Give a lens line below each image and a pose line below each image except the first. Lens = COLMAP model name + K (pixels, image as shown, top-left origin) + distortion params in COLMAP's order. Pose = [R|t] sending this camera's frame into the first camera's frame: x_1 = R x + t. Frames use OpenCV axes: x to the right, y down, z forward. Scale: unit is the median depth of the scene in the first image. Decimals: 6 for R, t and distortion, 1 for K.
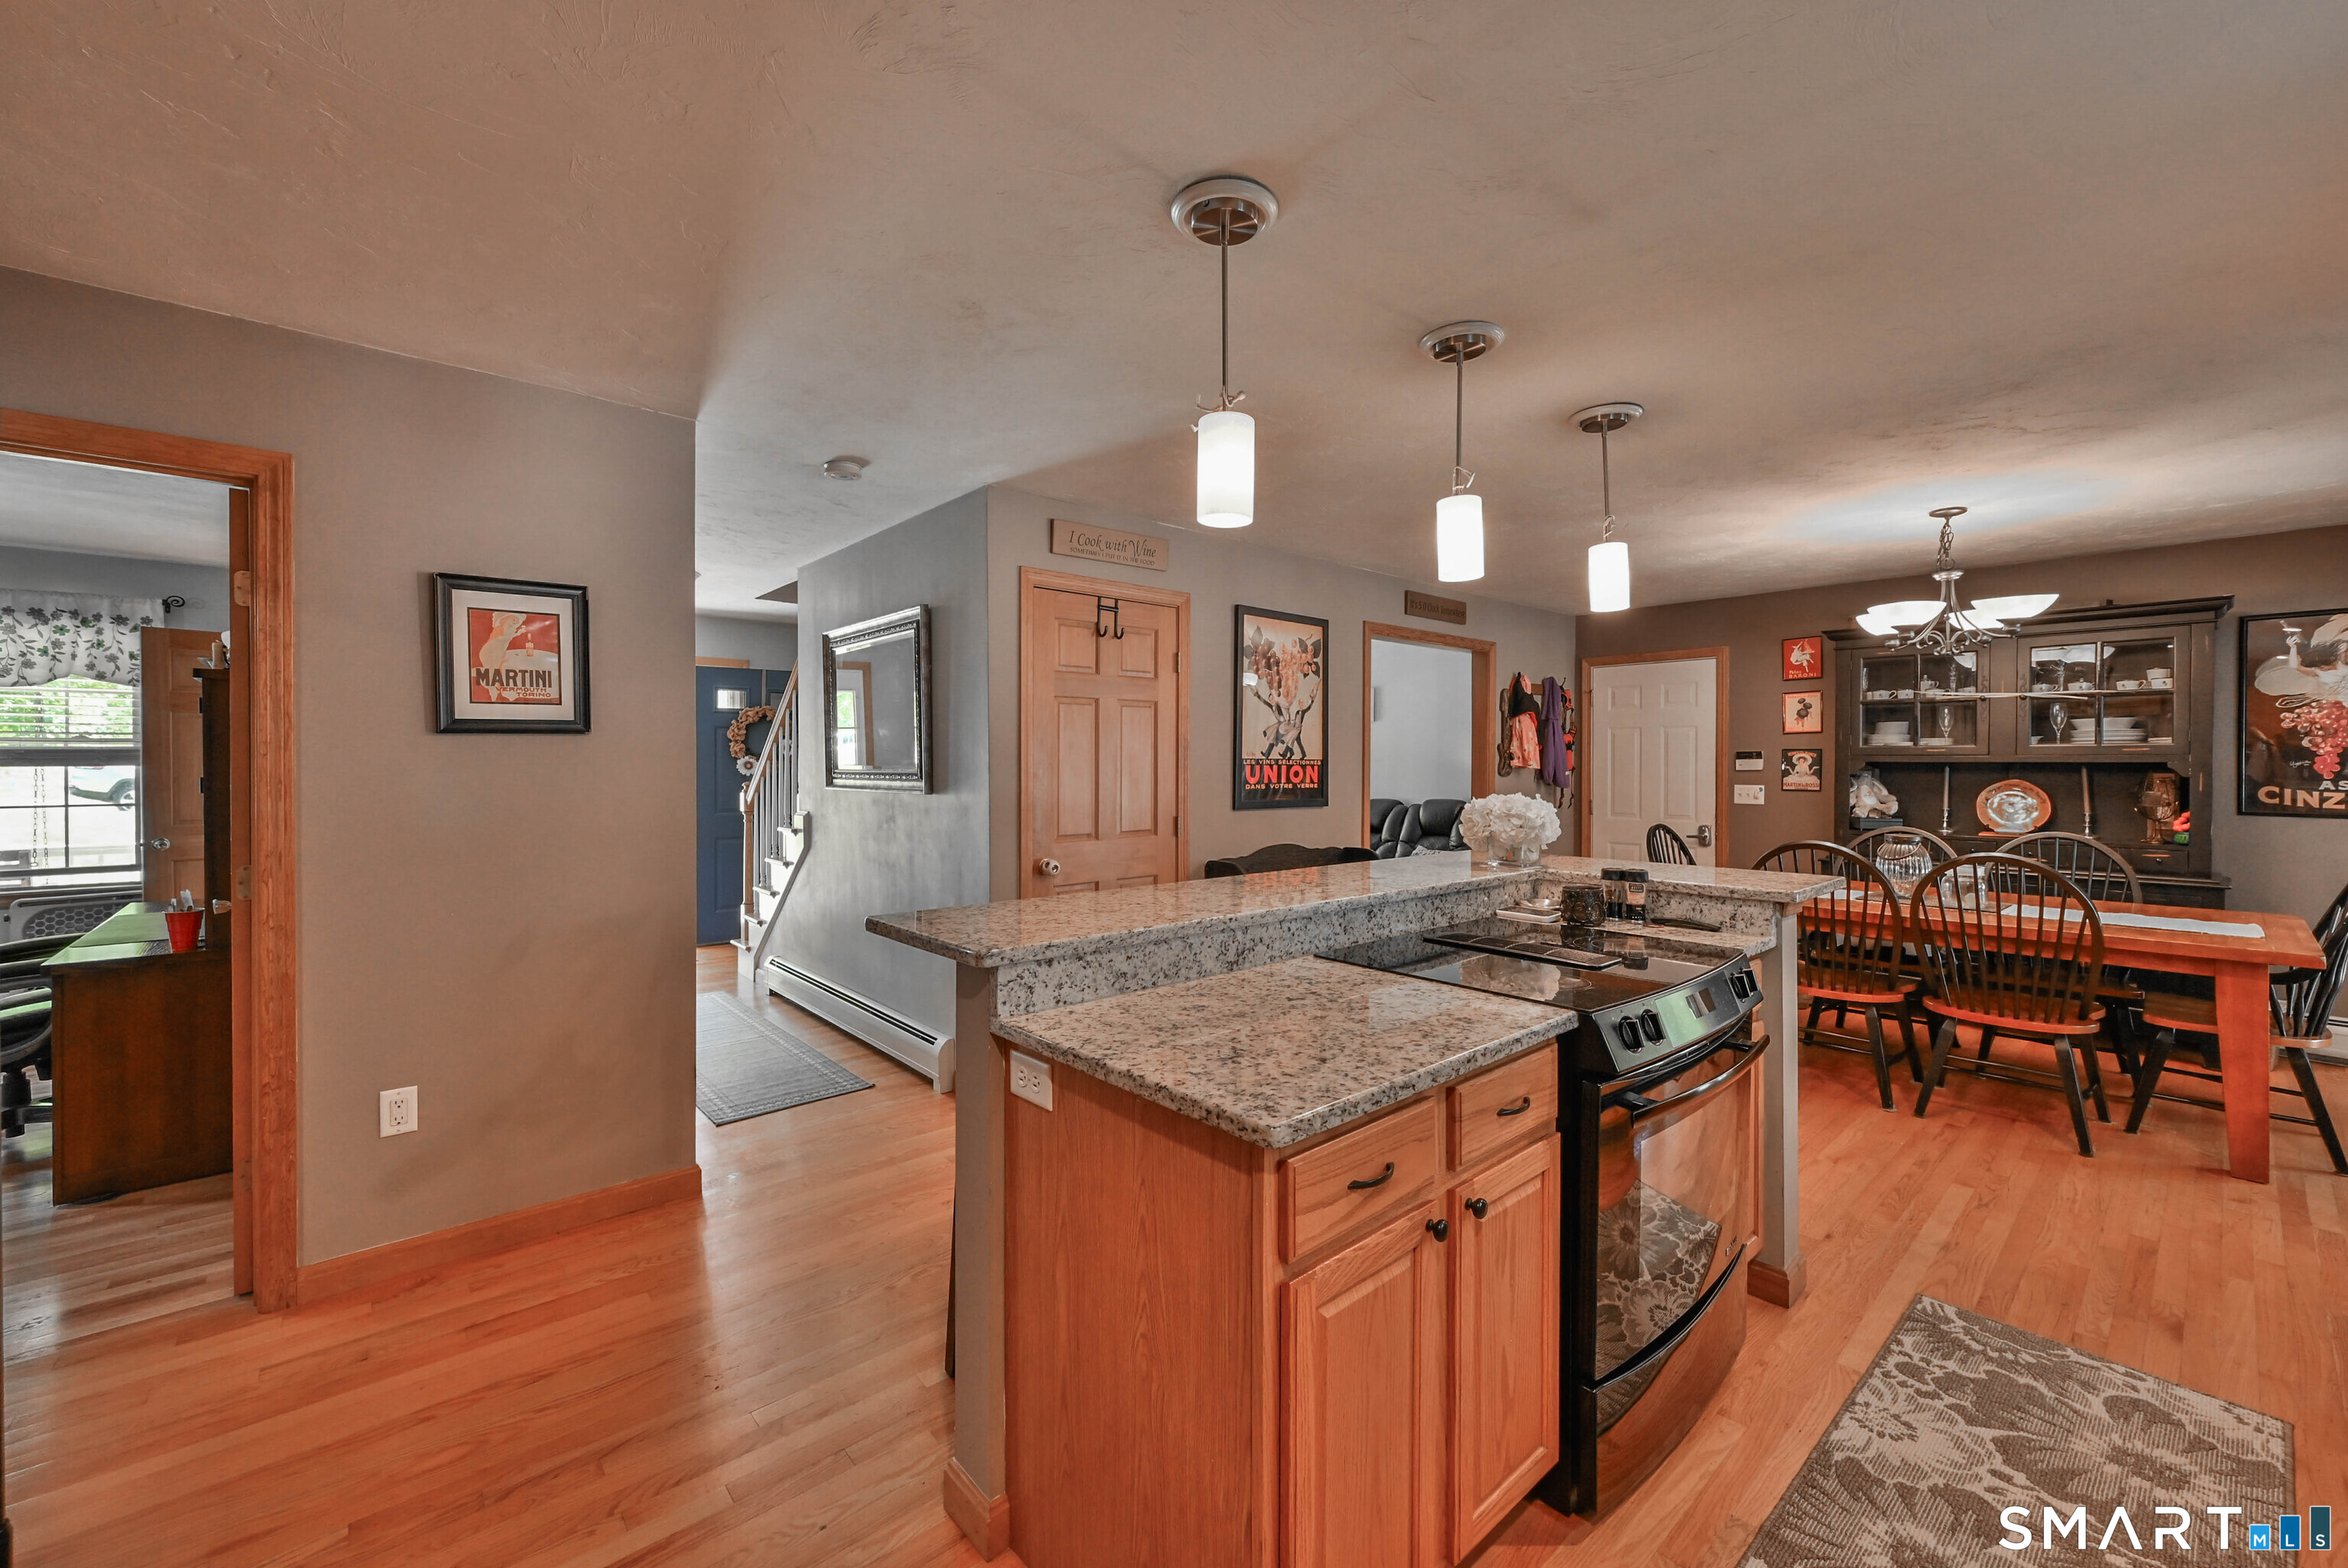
lens RADIAL K [[922.2, 0, 1144.8], [0, 922.2, 776.5], [0, 0, 1]] dist [-0.000461, 0.000560]
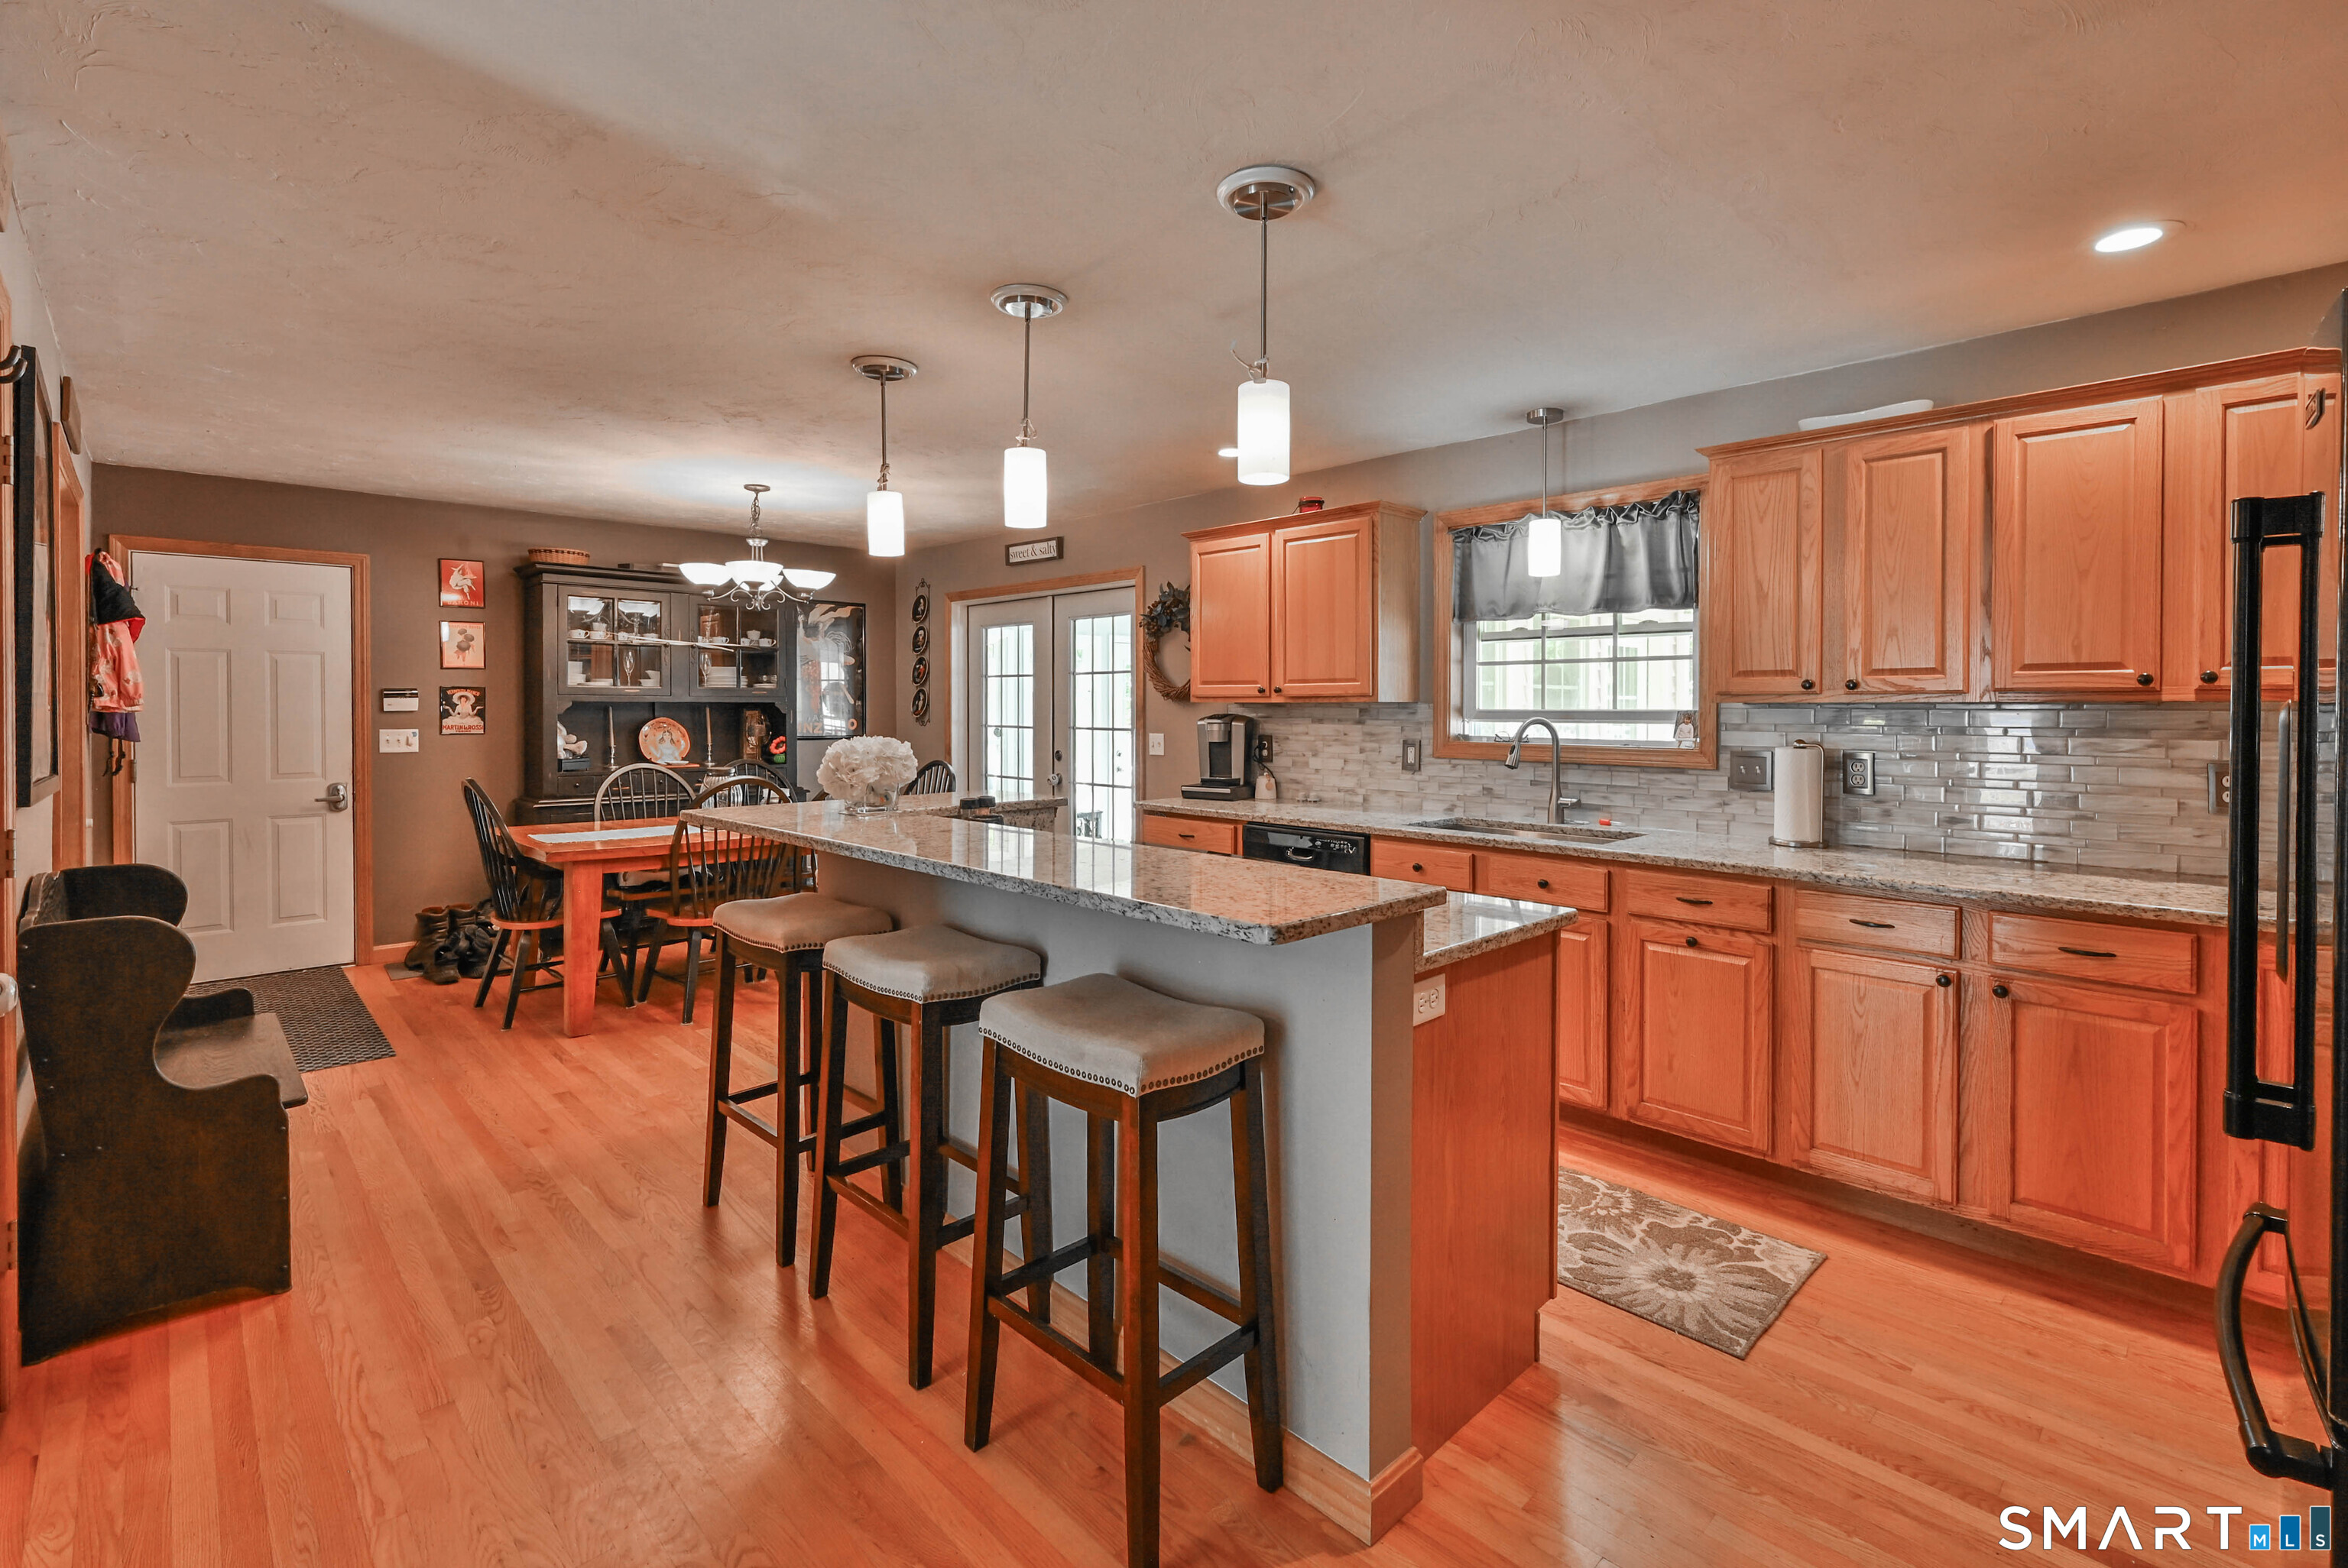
lens RADIAL K [[1083.0, 0, 1191.0], [0, 1083.0, 720.3], [0, 0, 1]] dist [-0.002180, 0.001404]
pose [[-0.073663, -0.015786, 0.997158, -0.455321], [0.013485, 0.999768, 0.016823, -0.006348], [-0.997192, 0.014686, -0.073433, 0.460647]]
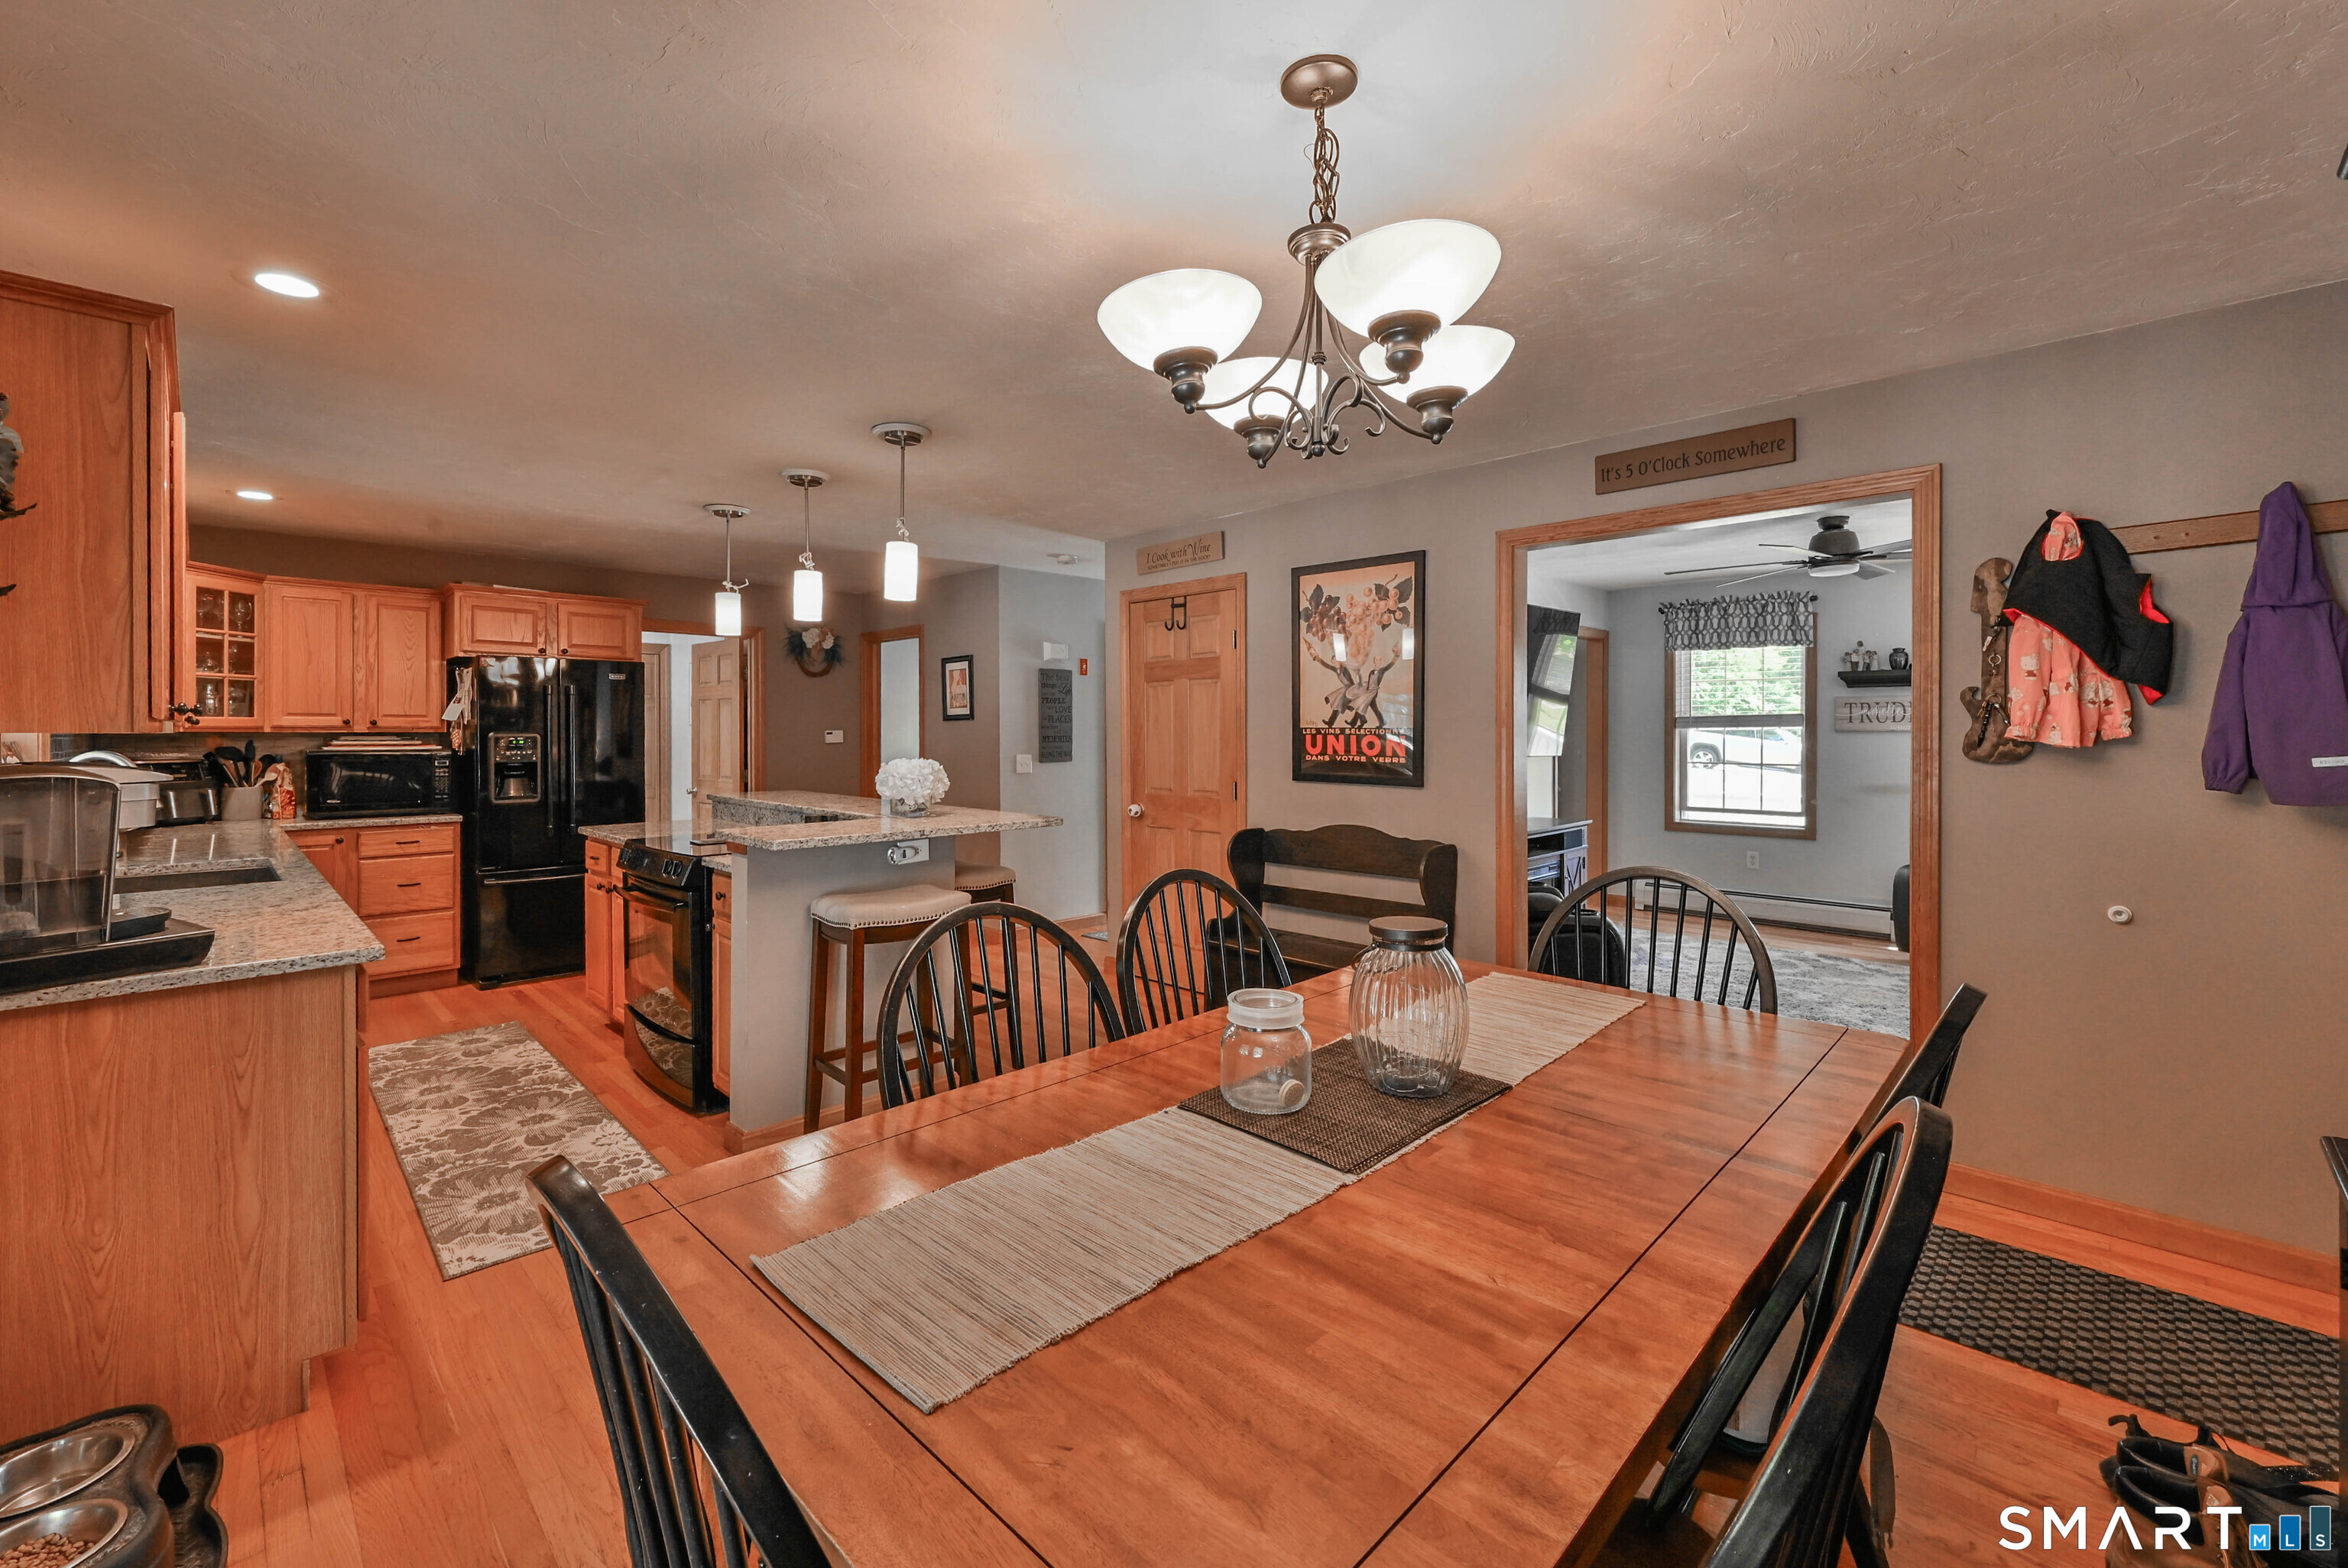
lens RADIAL K [[922.2, 0, 1200.9], [0, 922.2, 733.4], [0, 0, 1]] dist [-0.000461, 0.000560]
pose [[0.122818, 0.001602, -0.992428, 1.006687], [-0.014161, 0.999900, -0.000138, -0.011664], [0.992328, 0.014071, 0.122829, 0.756279]]
